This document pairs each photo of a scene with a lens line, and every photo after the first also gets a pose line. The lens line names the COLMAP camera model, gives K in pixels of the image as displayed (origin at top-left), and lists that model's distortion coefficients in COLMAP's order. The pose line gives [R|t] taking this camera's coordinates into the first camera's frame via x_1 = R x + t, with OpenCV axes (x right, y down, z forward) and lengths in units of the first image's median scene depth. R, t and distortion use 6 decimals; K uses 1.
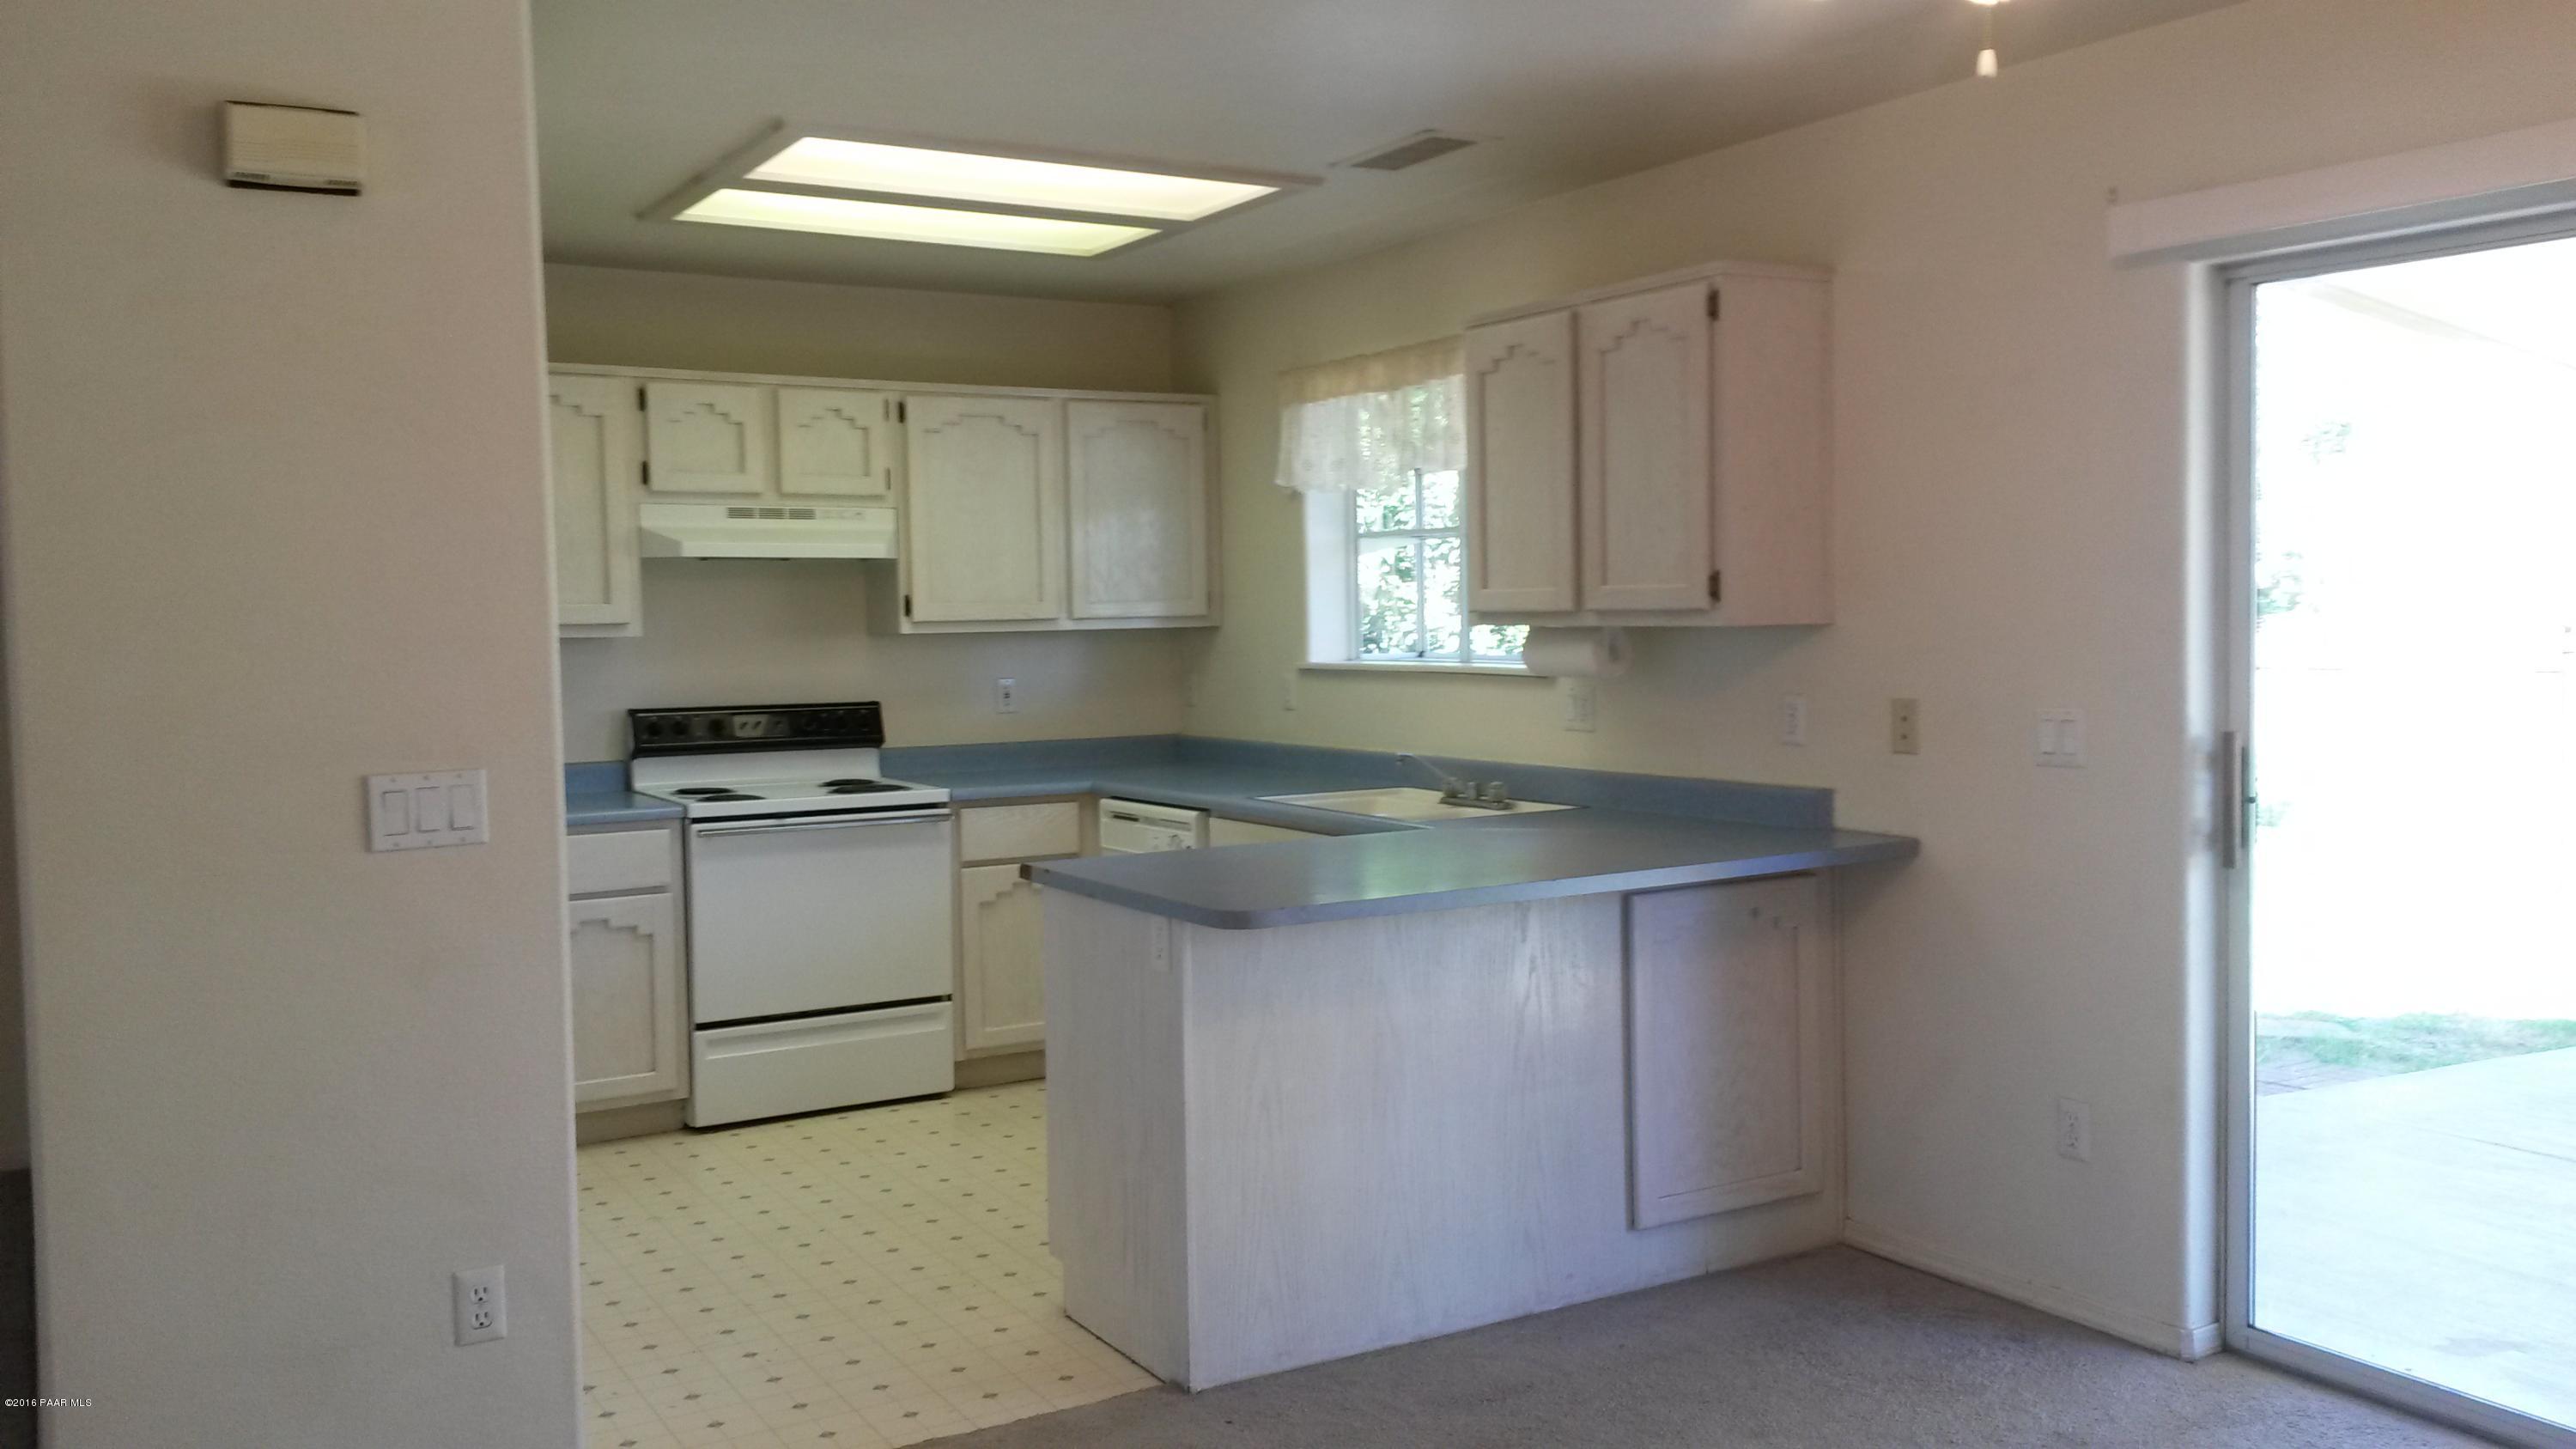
lens RADIAL K [[2071.3, 0, 1288.0], [0, 2071.3, 724.5], [0, 0, 1]] dist [0.213034, -0.408996]
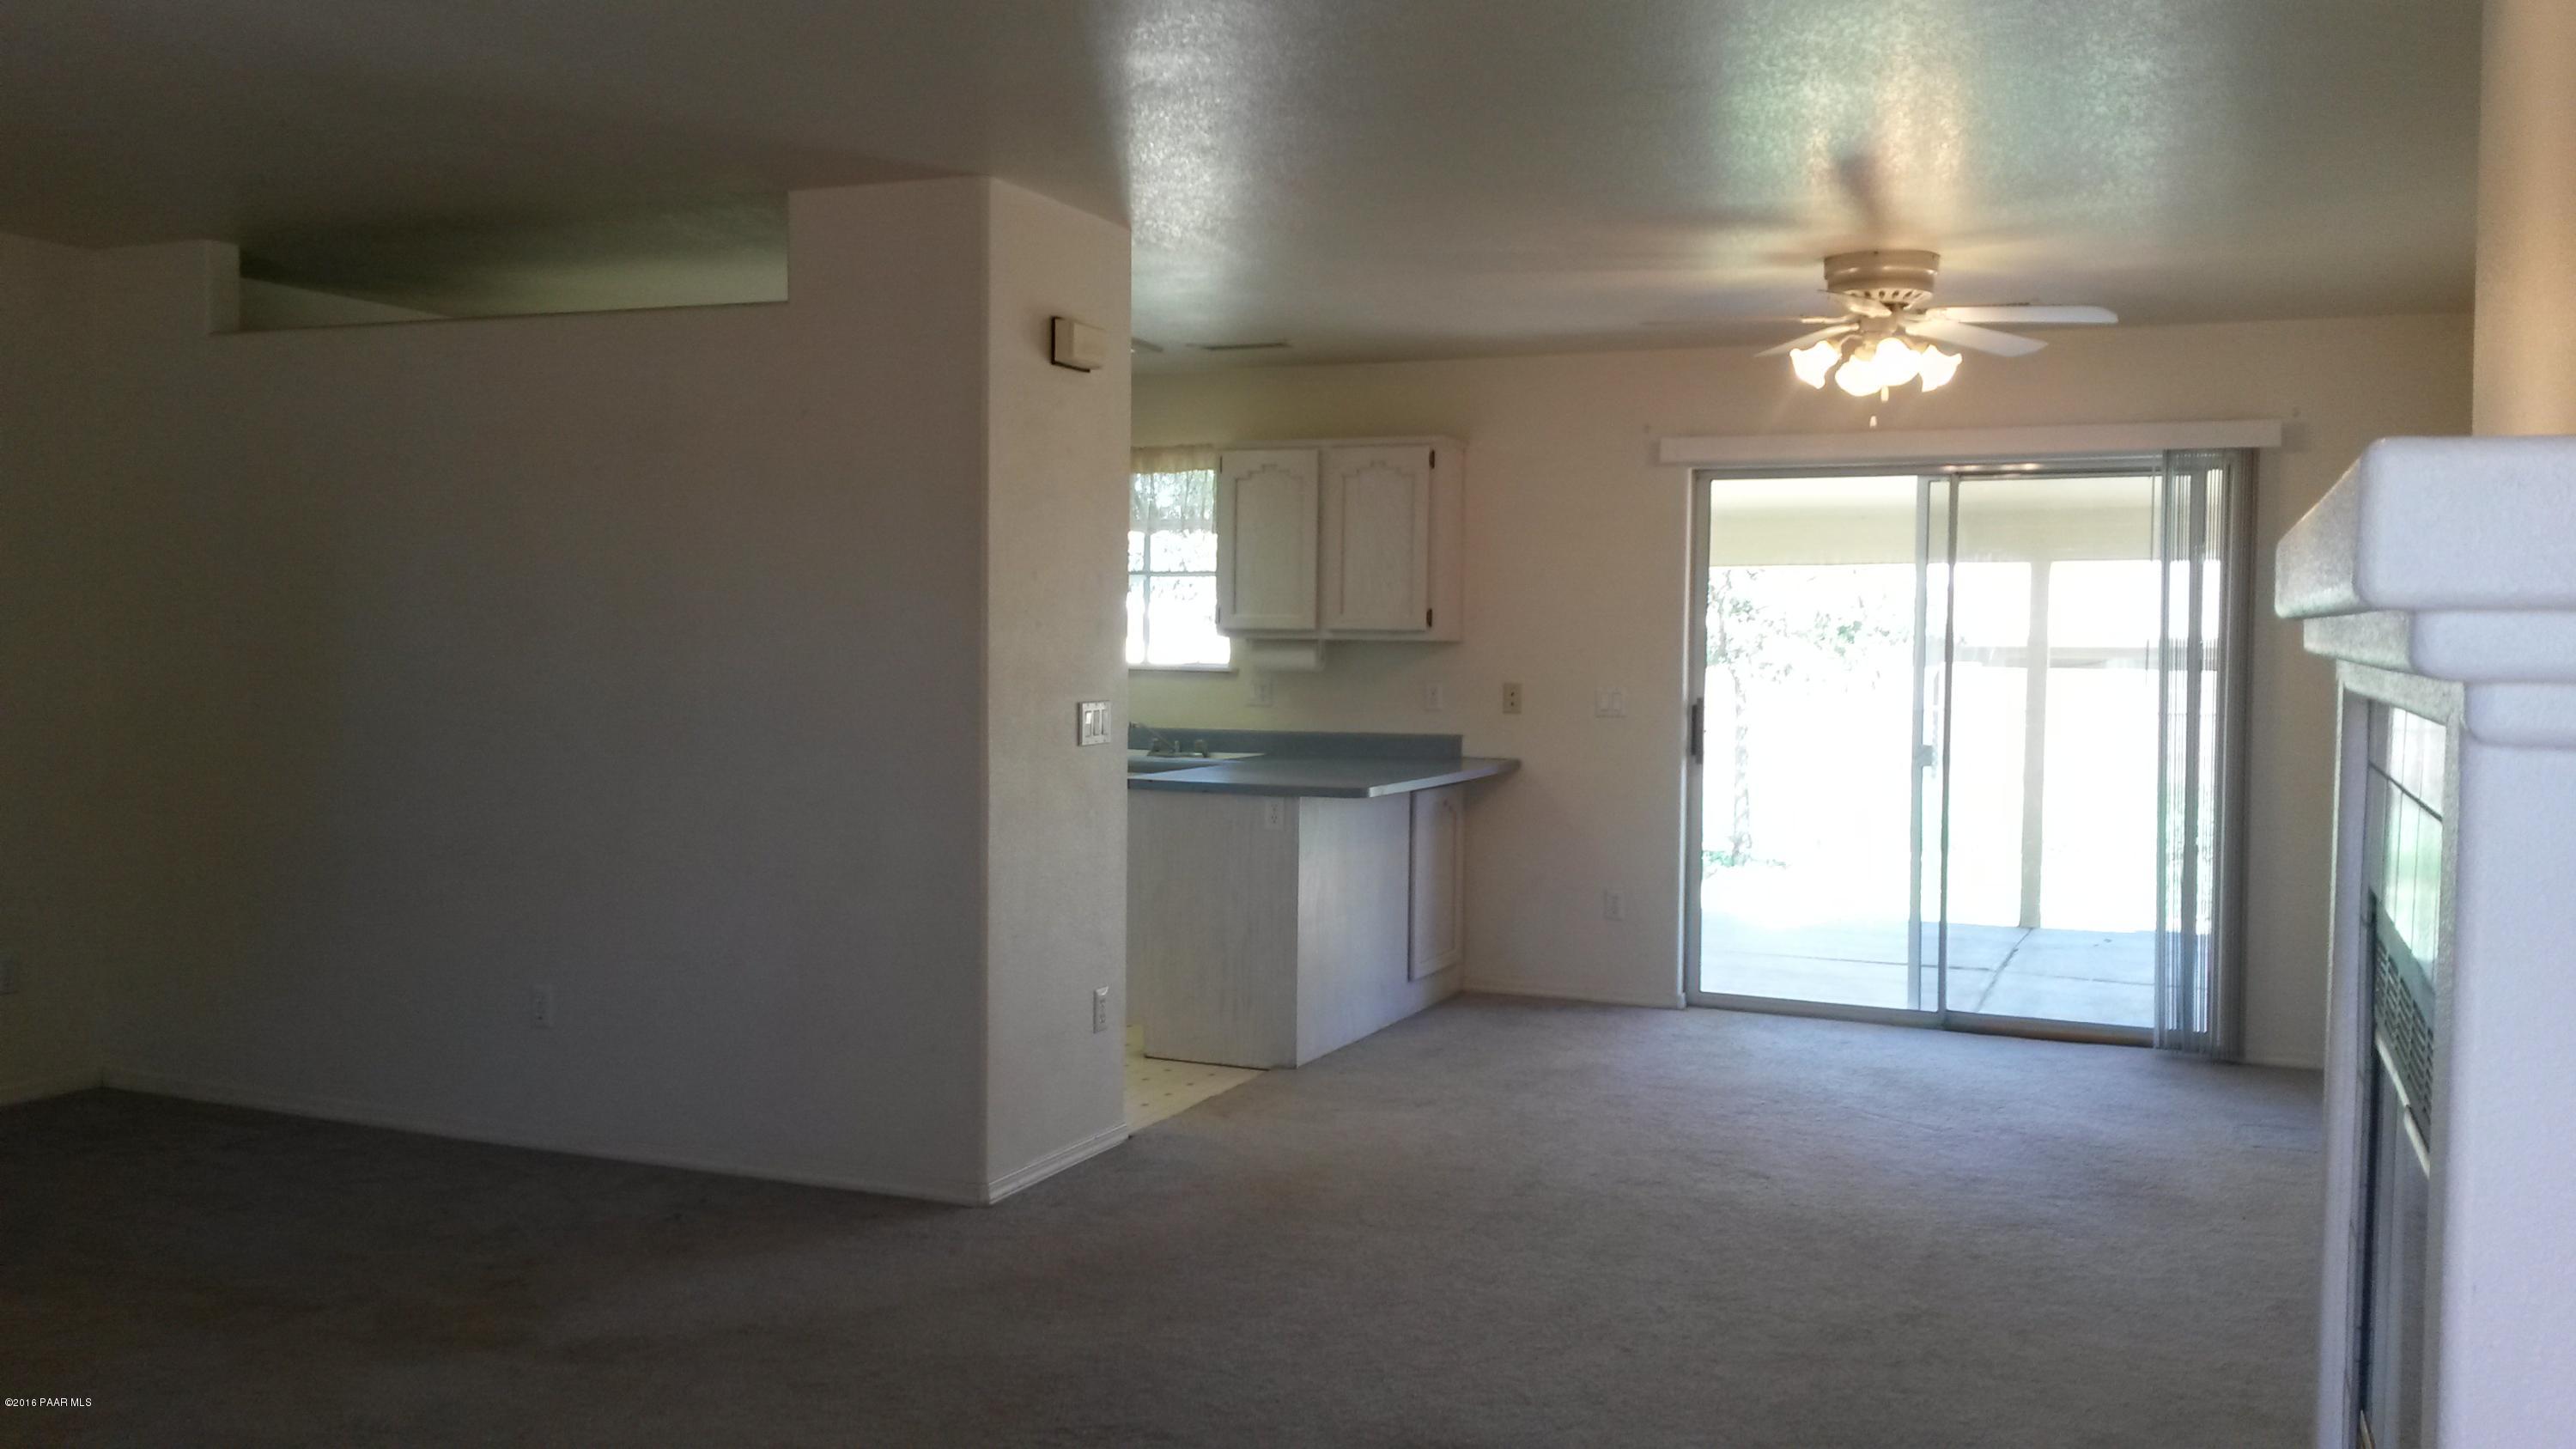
lens RADIAL K [[2071.3, 0, 1288.0], [0, 2071.3, 724.5], [0, 0, 1]] dist [0.213034, -0.408996]
pose [[0.811666, 0.003404, 0.584111, -0.915428], [0.005497, 0.999894, -0.013465, 0.046877], [-0.584095, 0.014140, 0.811562, -0.349062]]
